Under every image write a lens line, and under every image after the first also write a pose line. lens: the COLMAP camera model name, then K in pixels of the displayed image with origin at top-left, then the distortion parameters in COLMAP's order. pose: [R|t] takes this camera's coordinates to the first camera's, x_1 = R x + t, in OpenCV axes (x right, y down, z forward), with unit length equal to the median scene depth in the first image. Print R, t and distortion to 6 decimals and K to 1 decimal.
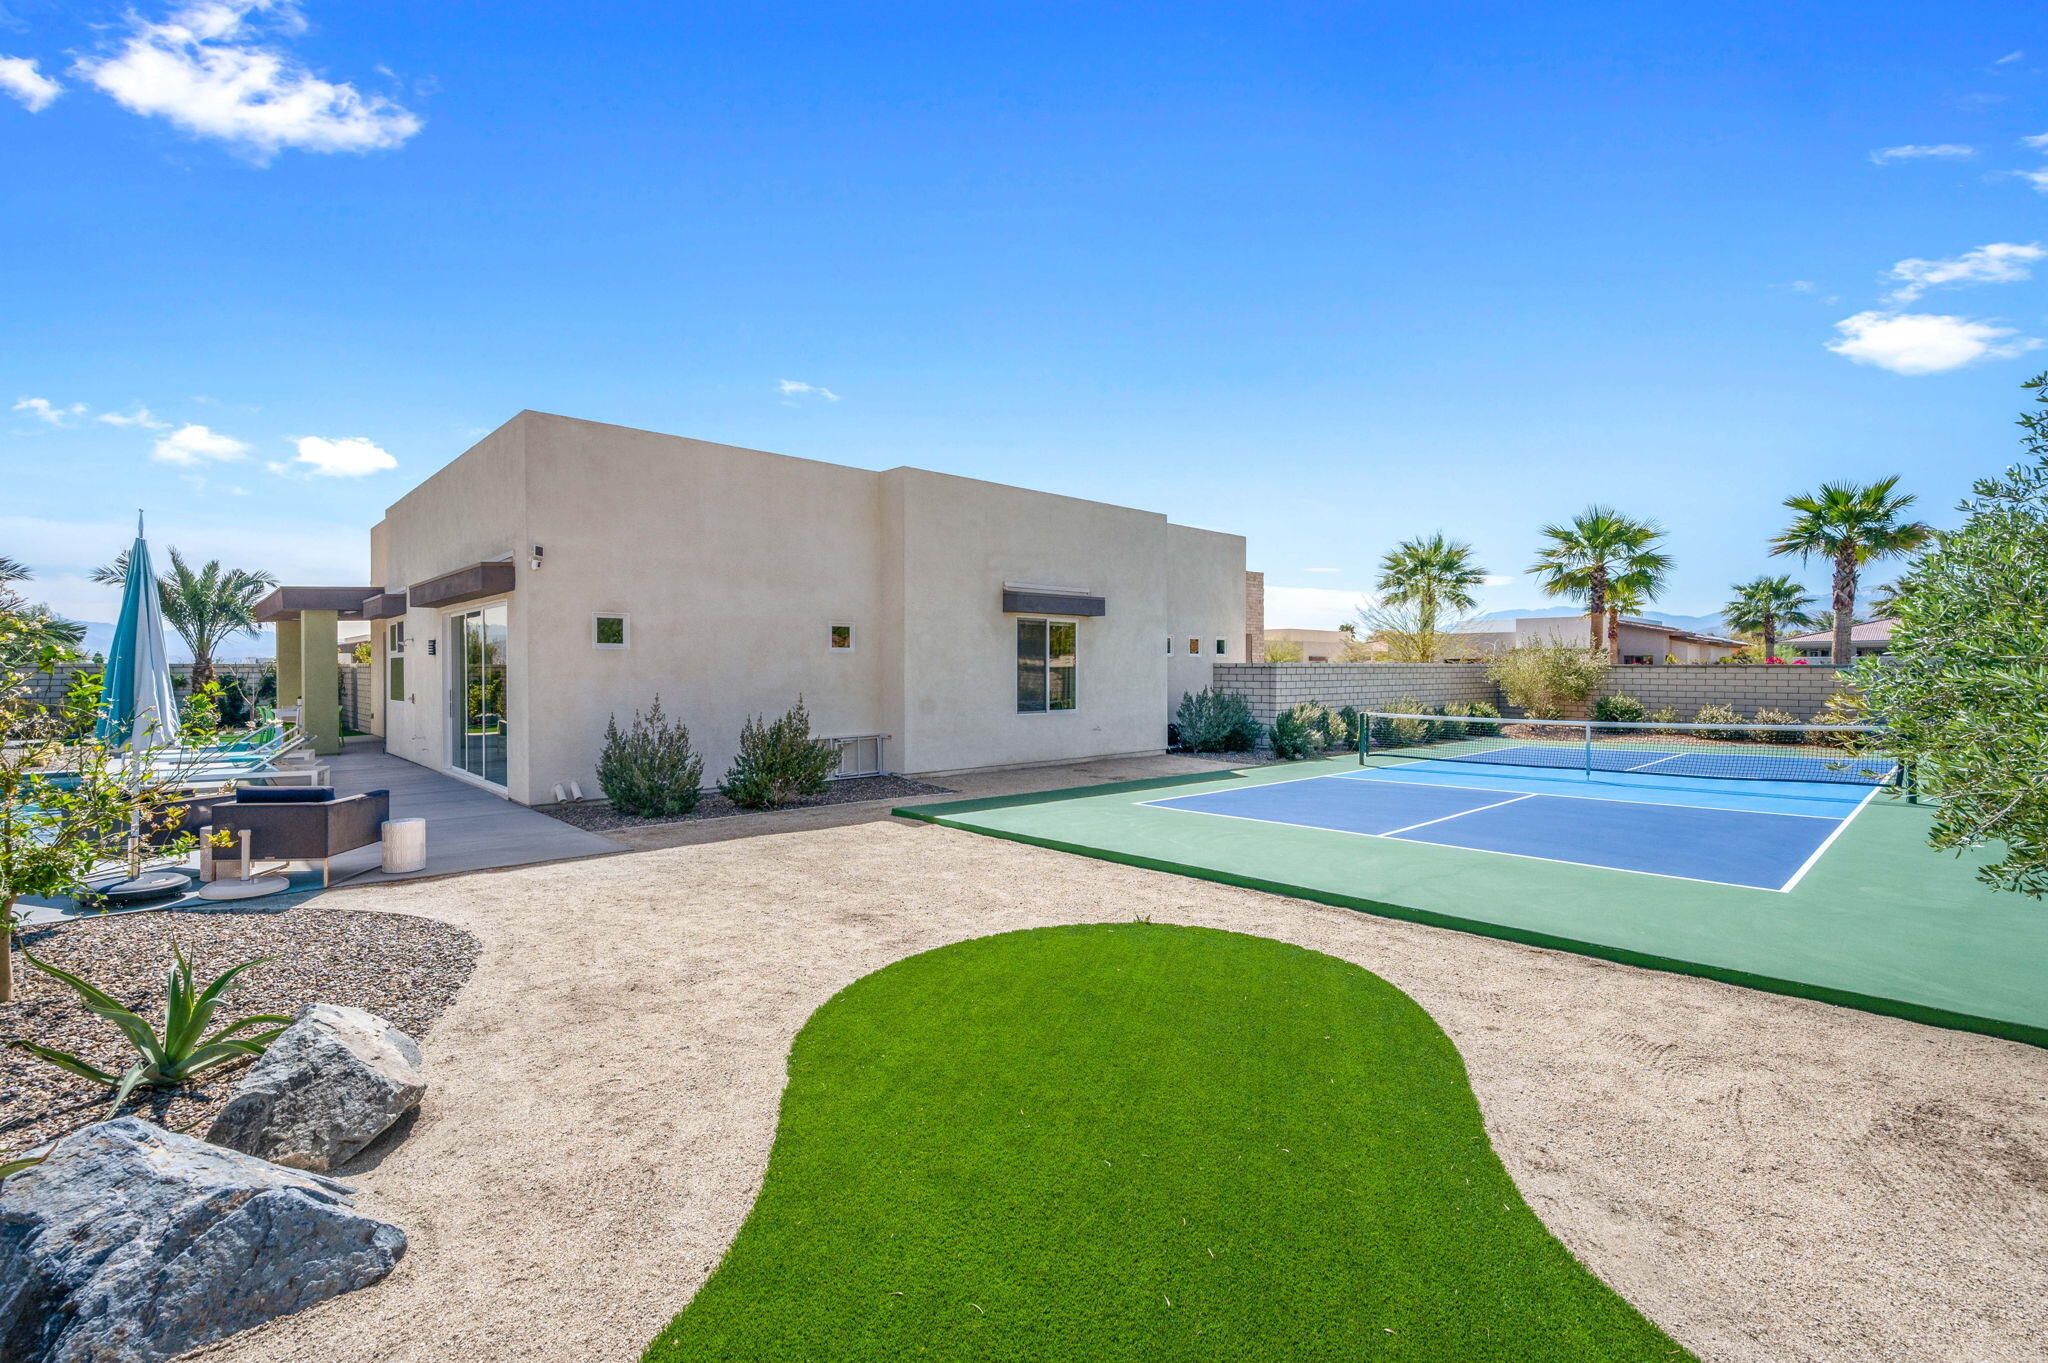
lens RADIAL K [[901.1, 0, 1031.2], [0, 901.1, 661.6], [0, 0, 1]] dist [0.000147, 0.000192]
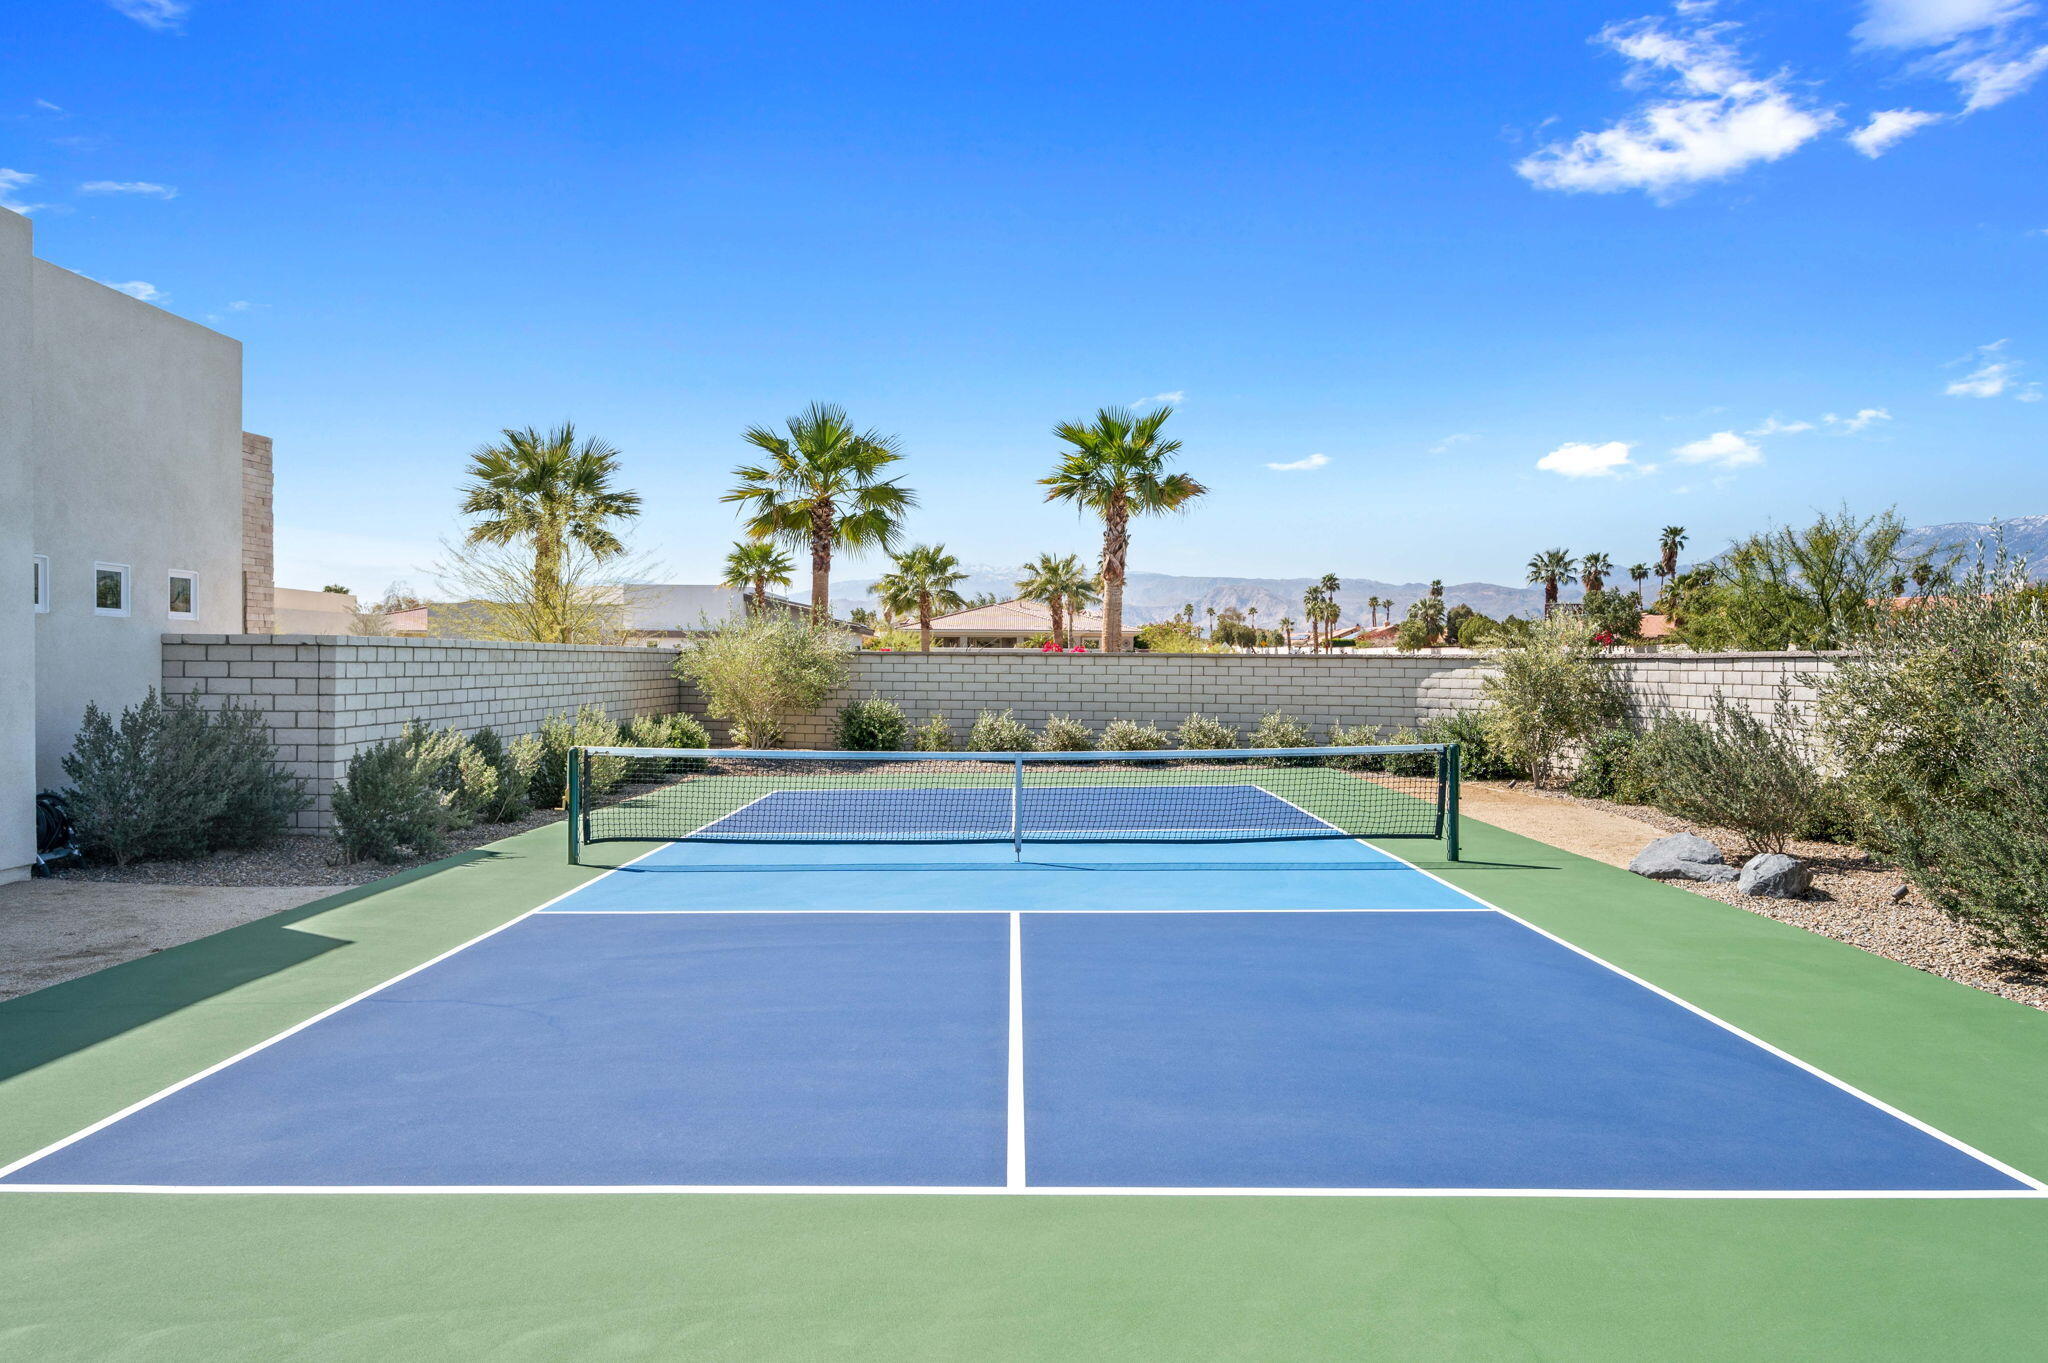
lens RADIAL K [[1348.3, 0, 992.0], [0, 1348.3, 670.8], [0, 0, 1]] dist [0.003897, -0.002000]
pose [[0.695532, 0.001080, 0.718494, 0.022790], [-0.012815, 0.999858, 0.010902, 0.006581], [-0.718381, -0.016790, 0.695448, 0.286595]]
